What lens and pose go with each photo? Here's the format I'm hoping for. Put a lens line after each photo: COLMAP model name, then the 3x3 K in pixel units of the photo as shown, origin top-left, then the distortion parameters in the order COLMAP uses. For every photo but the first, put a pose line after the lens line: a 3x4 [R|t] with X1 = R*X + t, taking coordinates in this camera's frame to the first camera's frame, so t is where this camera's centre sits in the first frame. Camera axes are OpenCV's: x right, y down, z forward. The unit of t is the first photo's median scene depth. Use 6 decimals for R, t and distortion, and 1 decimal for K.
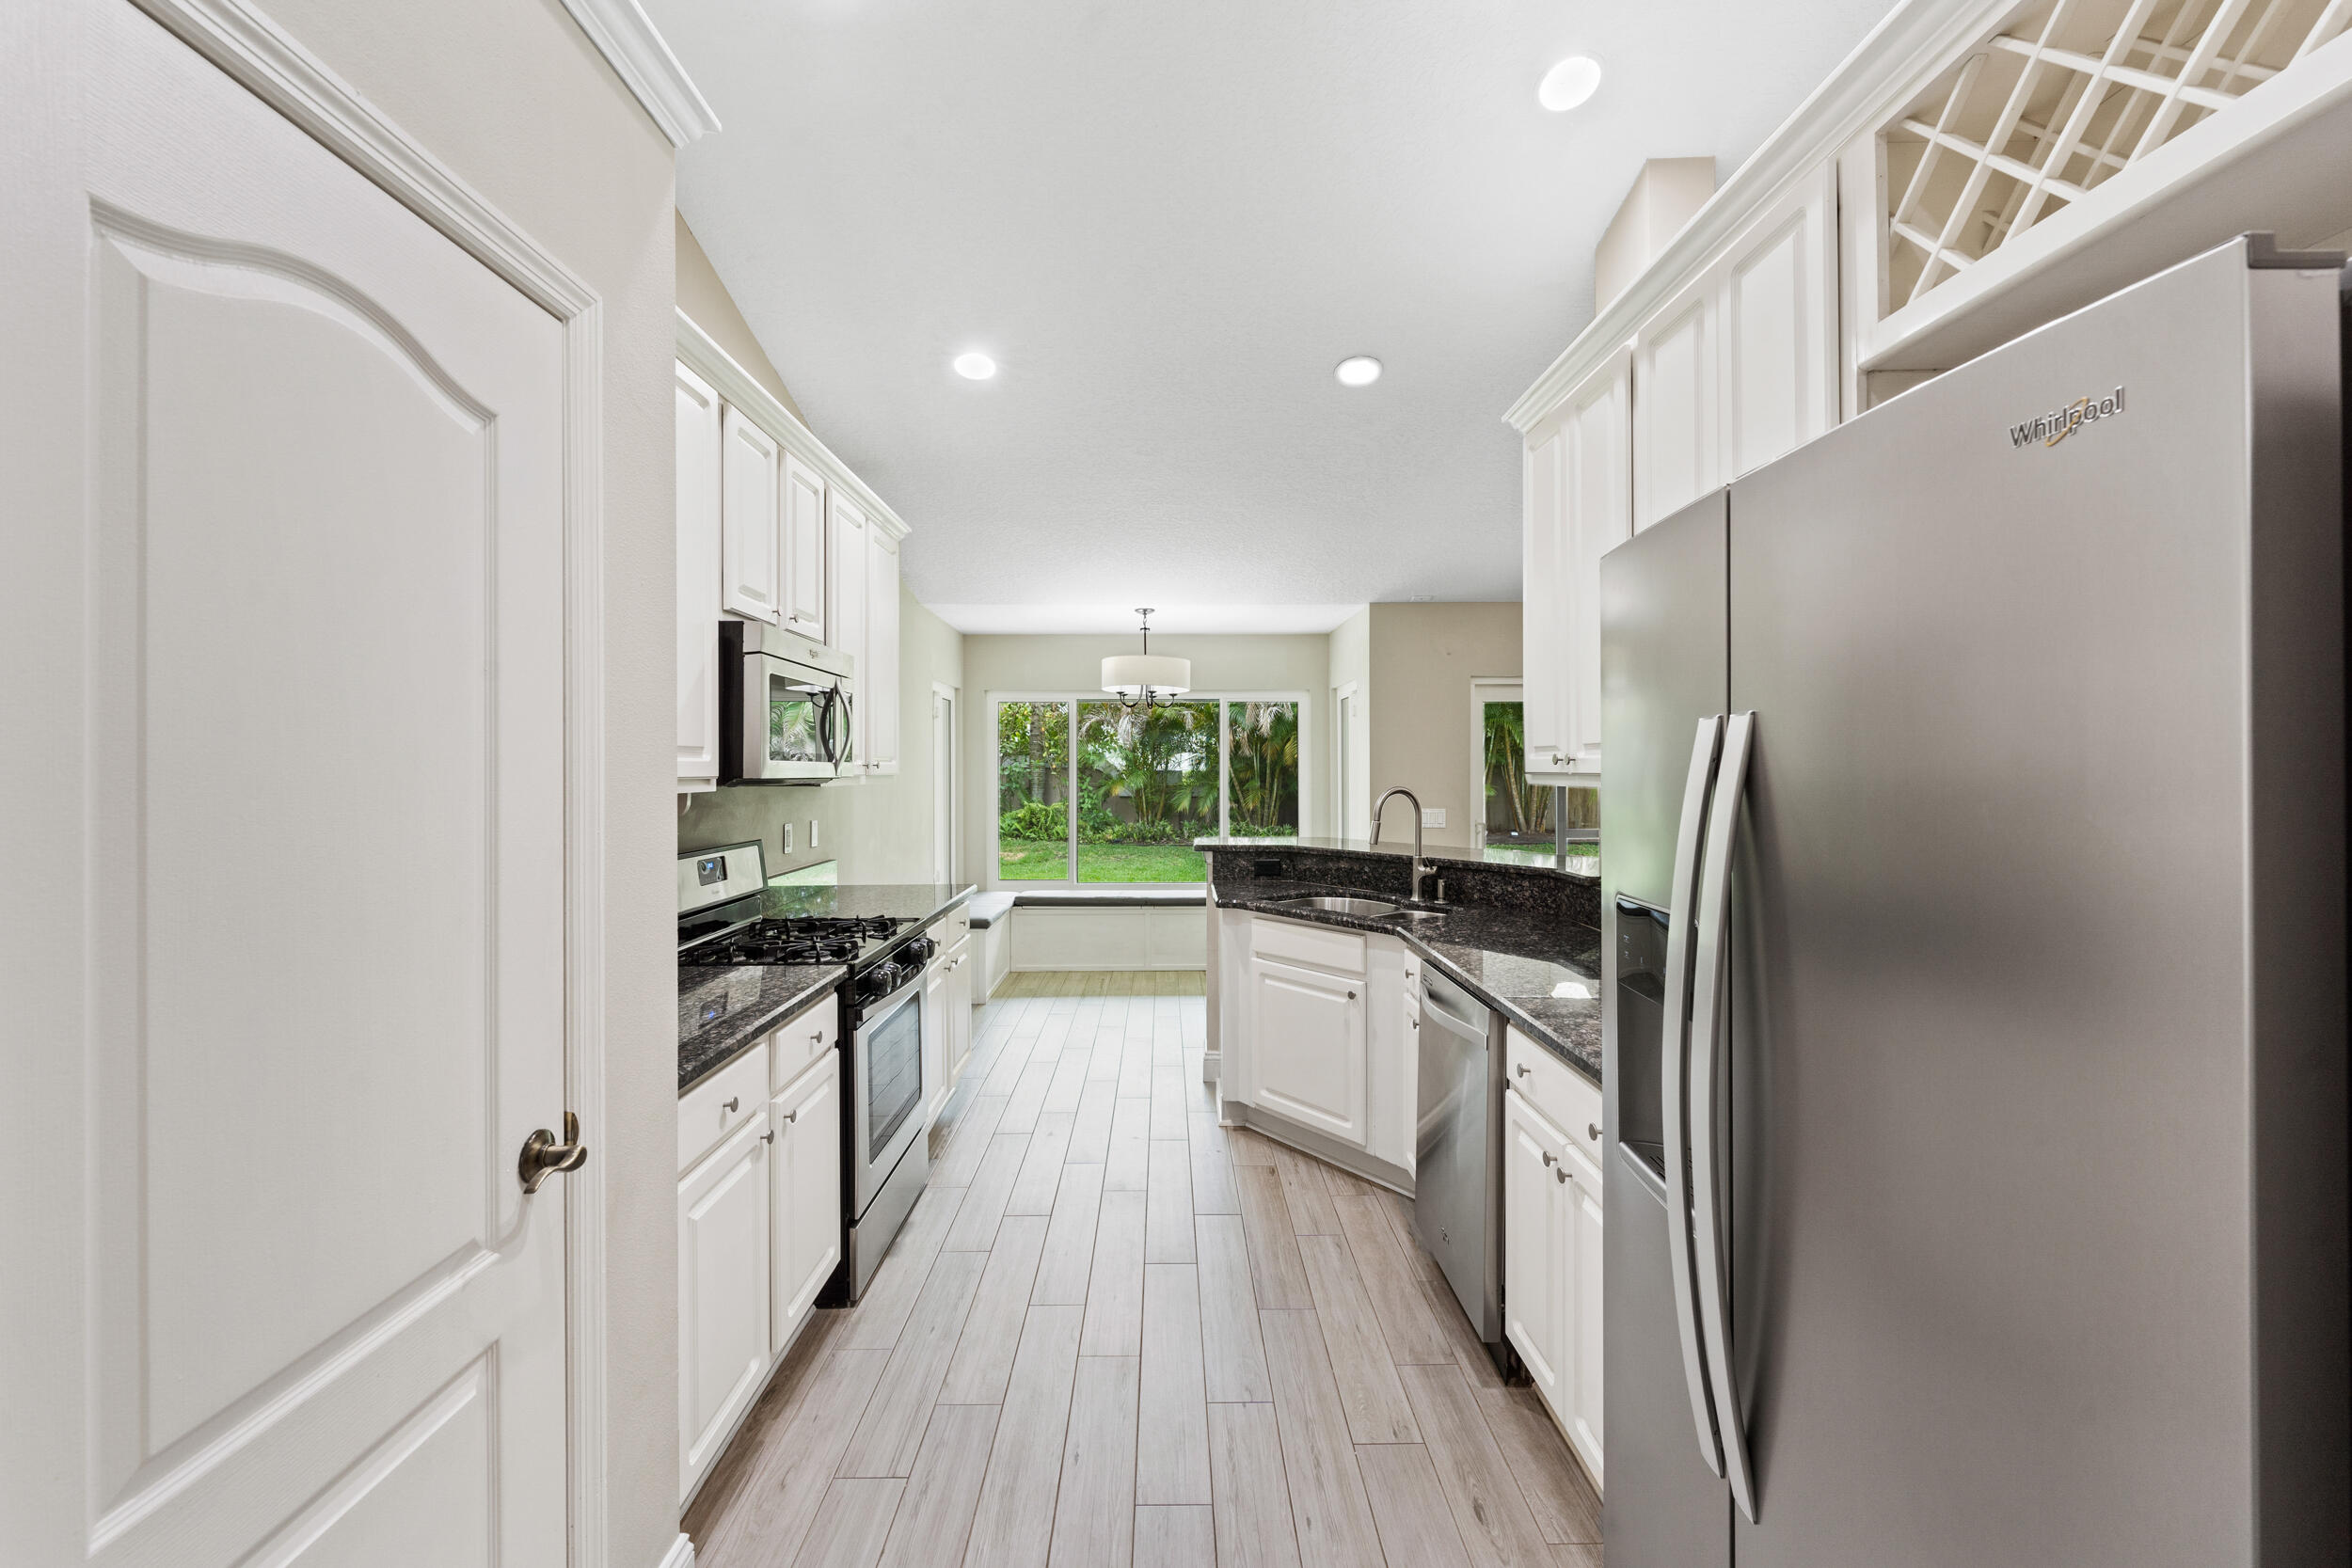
lens RADIAL K [[958.5, 0, 1172.2], [0, 958.5, 768.4], [0, 0, 1]] dist [0.002269, 0.000205]
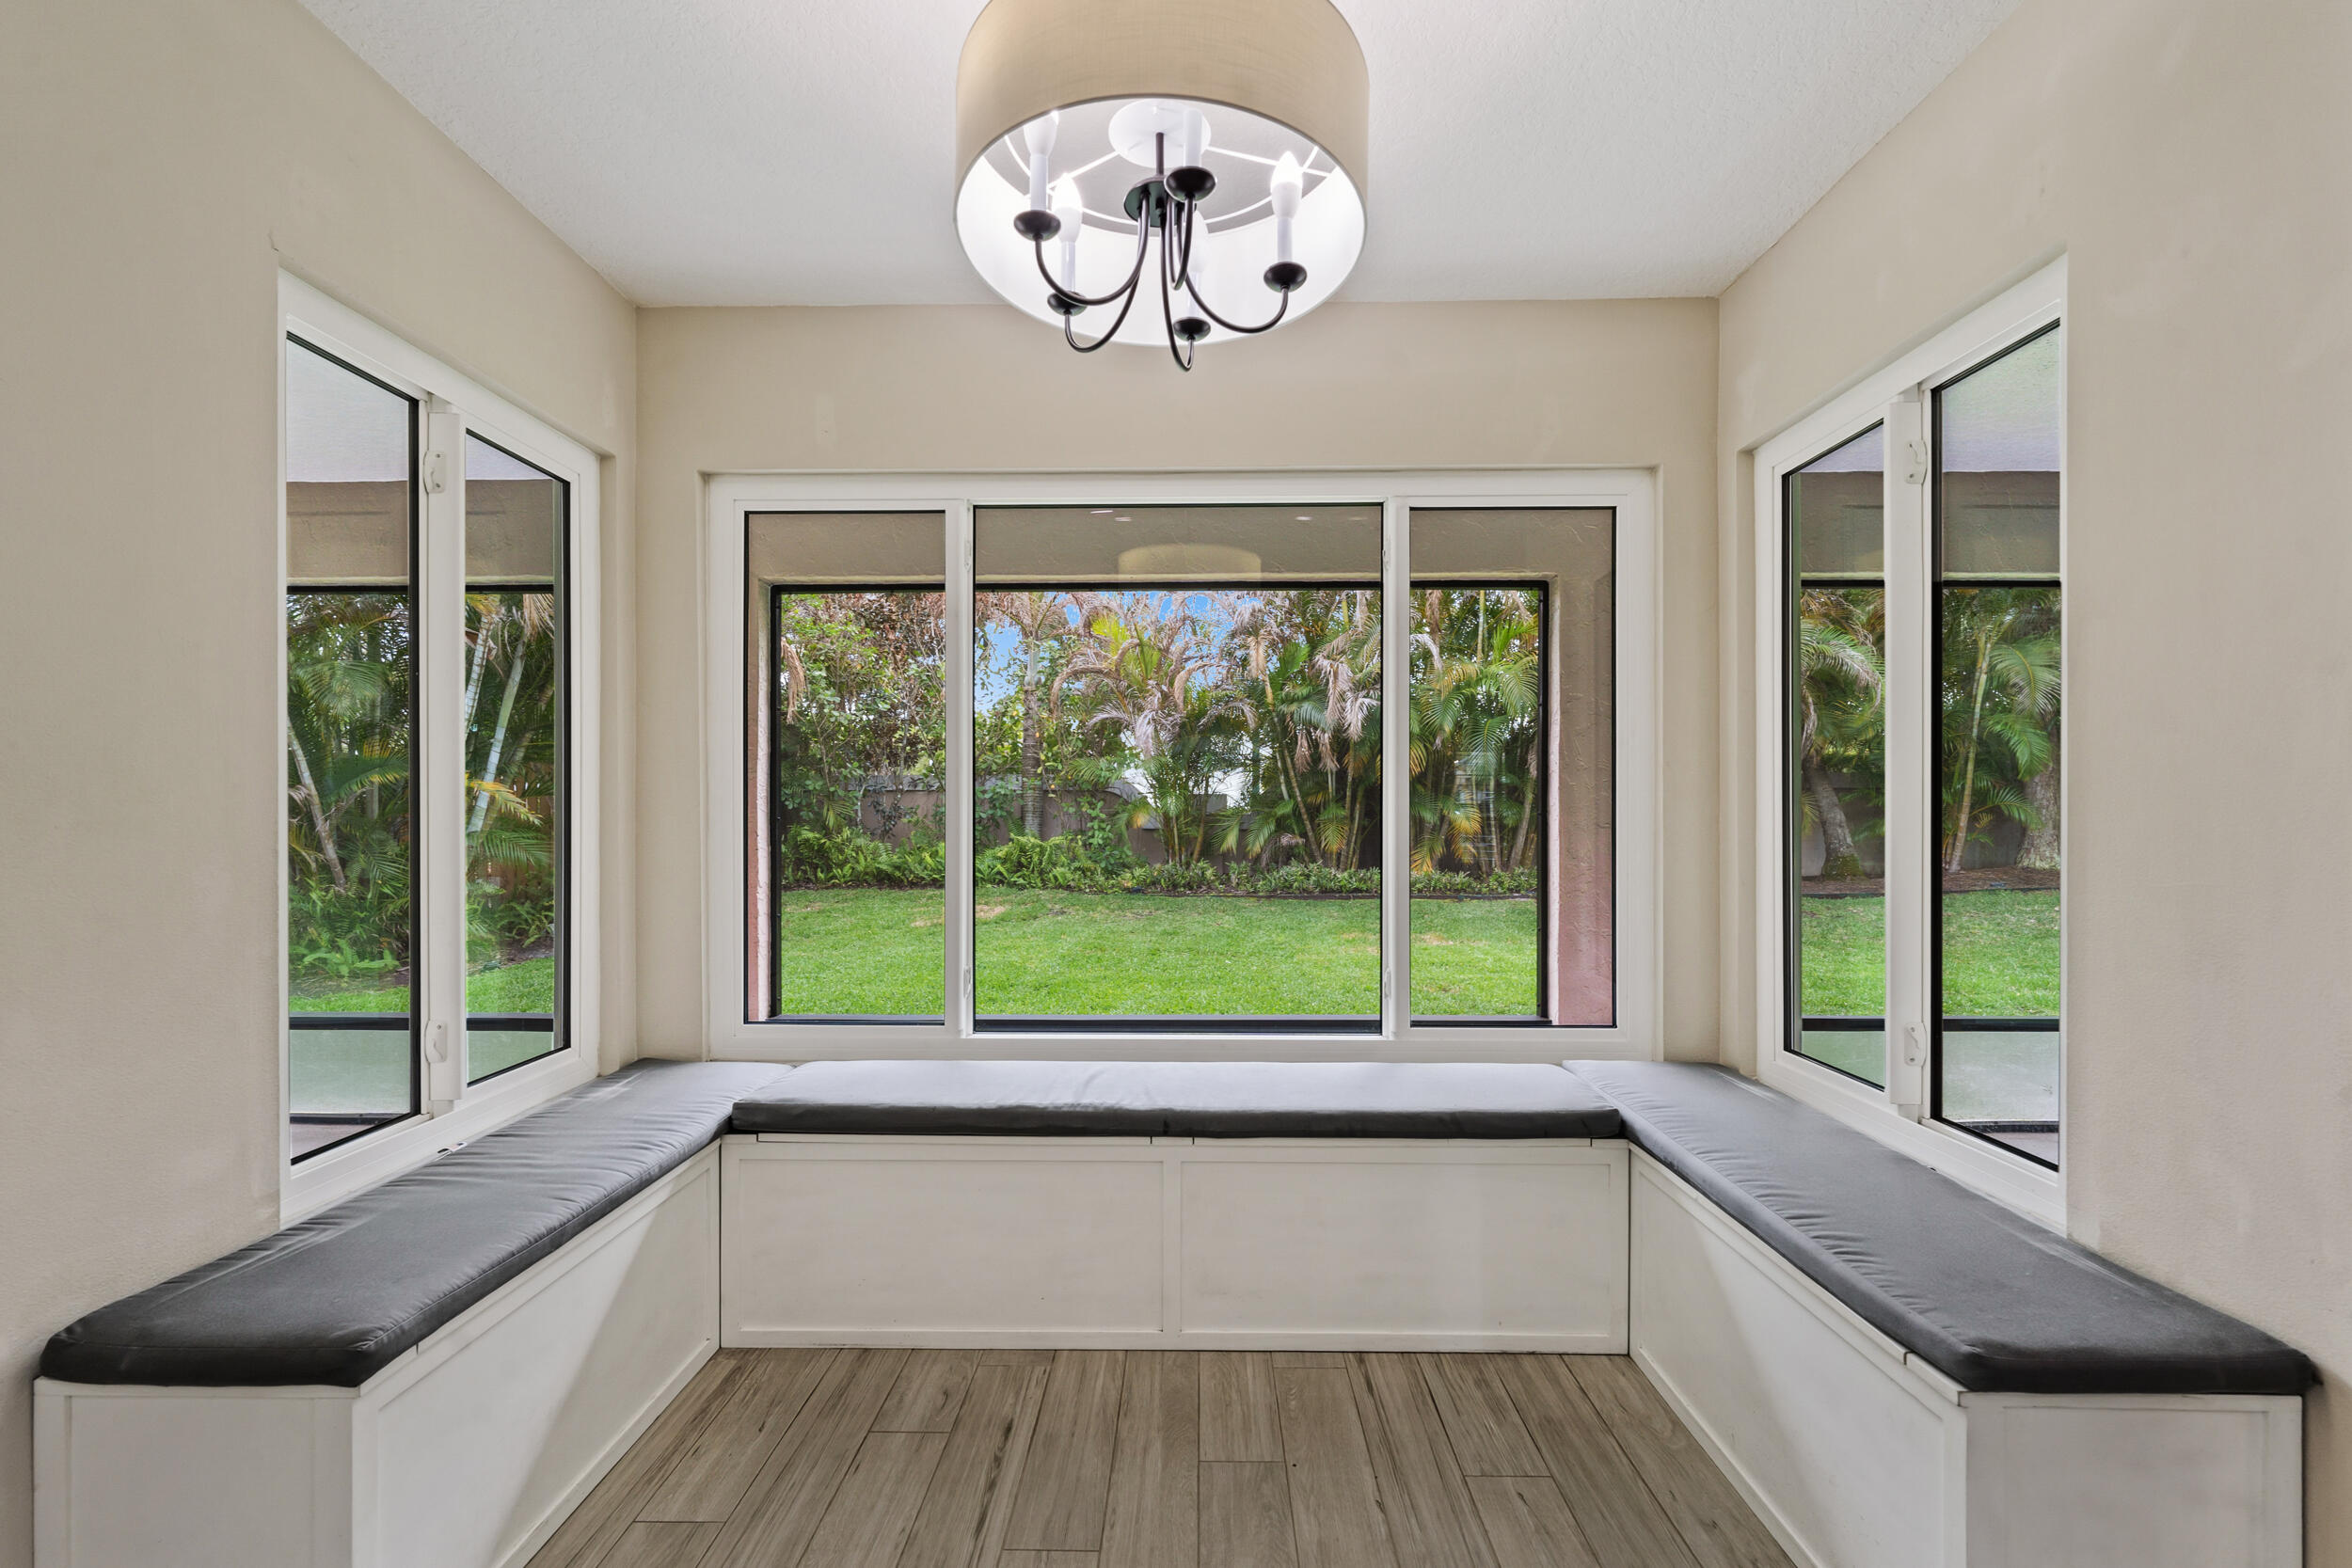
lens RADIAL K [[958.5, 0, 1178.6], [0, 958.5, 804.2], [0, 0, 1]] dist [0.002269, 0.000205]
pose [[0.999582, 0.003585, -0.028694, -0.006782], [-0.003825, 0.999958, -0.008316, 0.017261], [0.028663, 0.008423, 0.999554, 0.277307]]
